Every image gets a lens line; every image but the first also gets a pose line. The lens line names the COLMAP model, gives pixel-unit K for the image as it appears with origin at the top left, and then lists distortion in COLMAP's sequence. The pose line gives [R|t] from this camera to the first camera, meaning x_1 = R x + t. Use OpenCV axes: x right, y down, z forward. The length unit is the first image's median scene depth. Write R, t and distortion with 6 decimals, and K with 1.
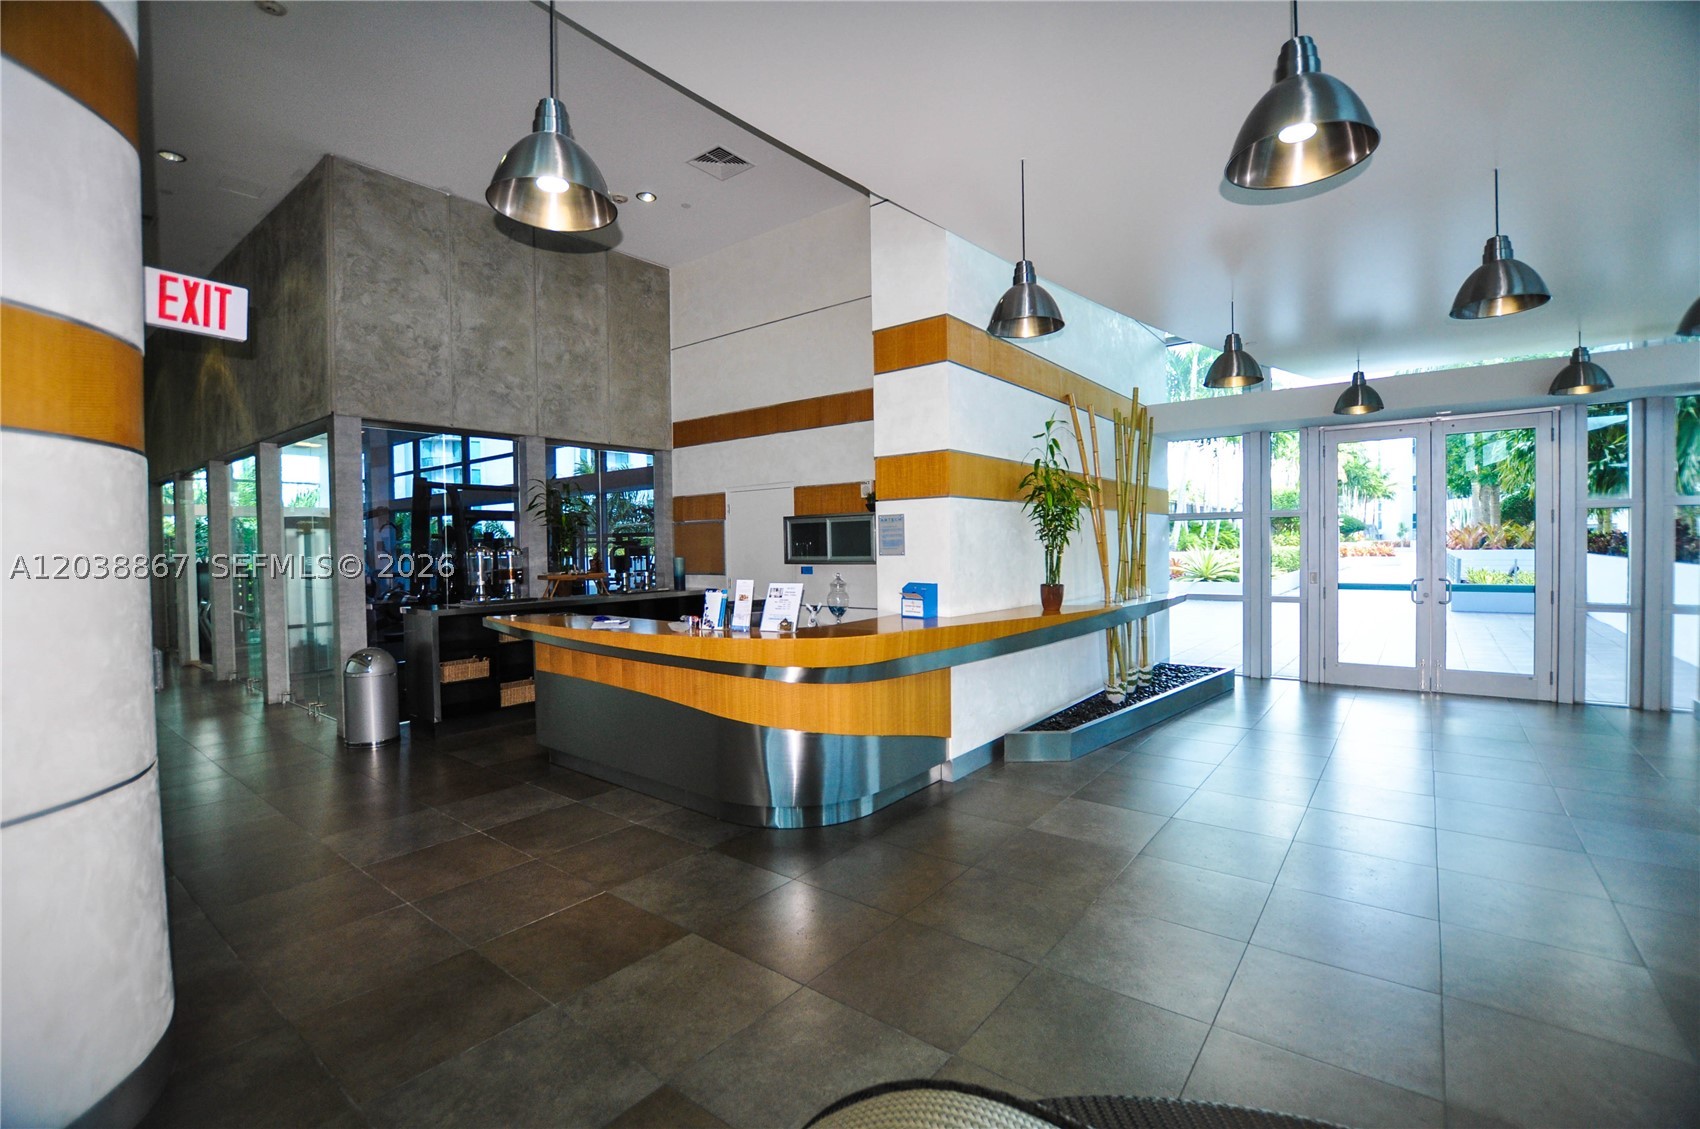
lens RADIAL K [[732.4, 0, 857.2], [0, 732.4, 558.6], [0, 0, 1]] dist [-0.000317, -0.000101]
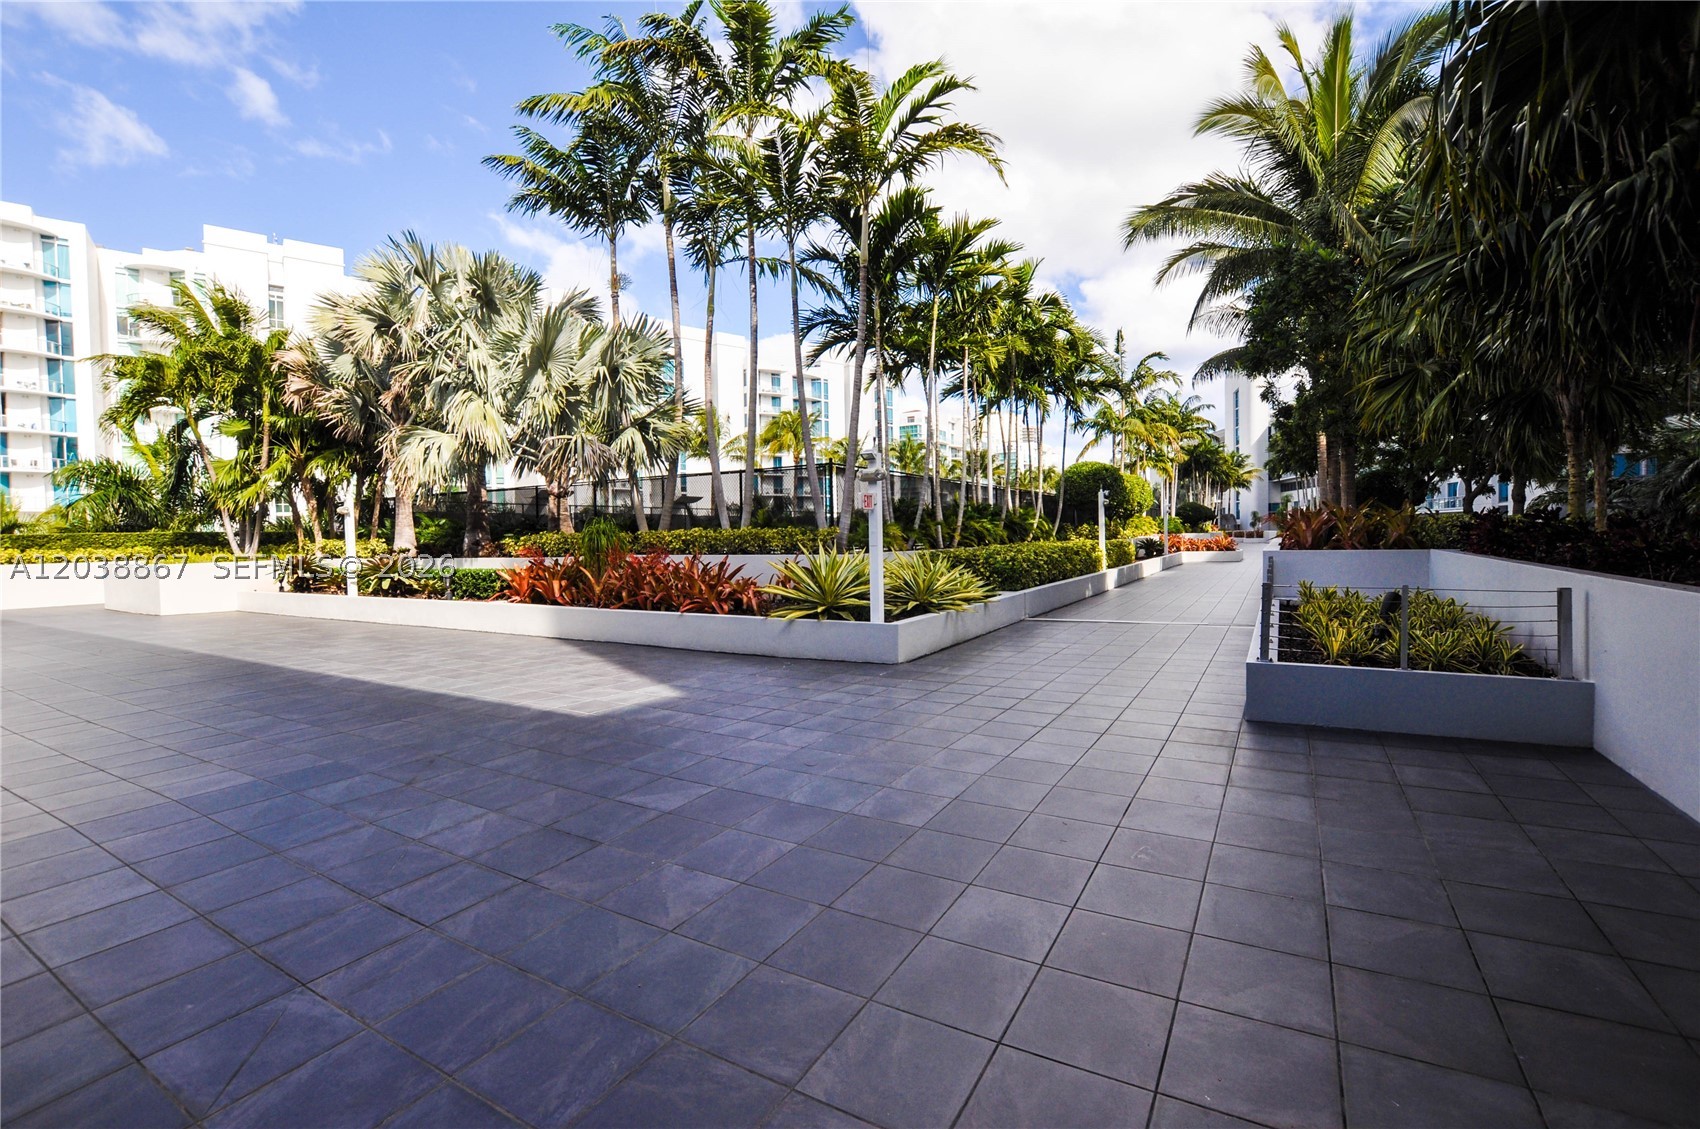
lens RADIAL K [[732.4, 0, 841.8], [0, 732.4, 561.9], [0, 0, 1]] dist [-0.000317, -0.000101]
pose [[0.993407, -0.011193, 0.114093, 0.113677], [0.009566, 0.999845, 0.014800, -0.003873], [-0.114241, -0.013611, 0.993360, 0.131511]]
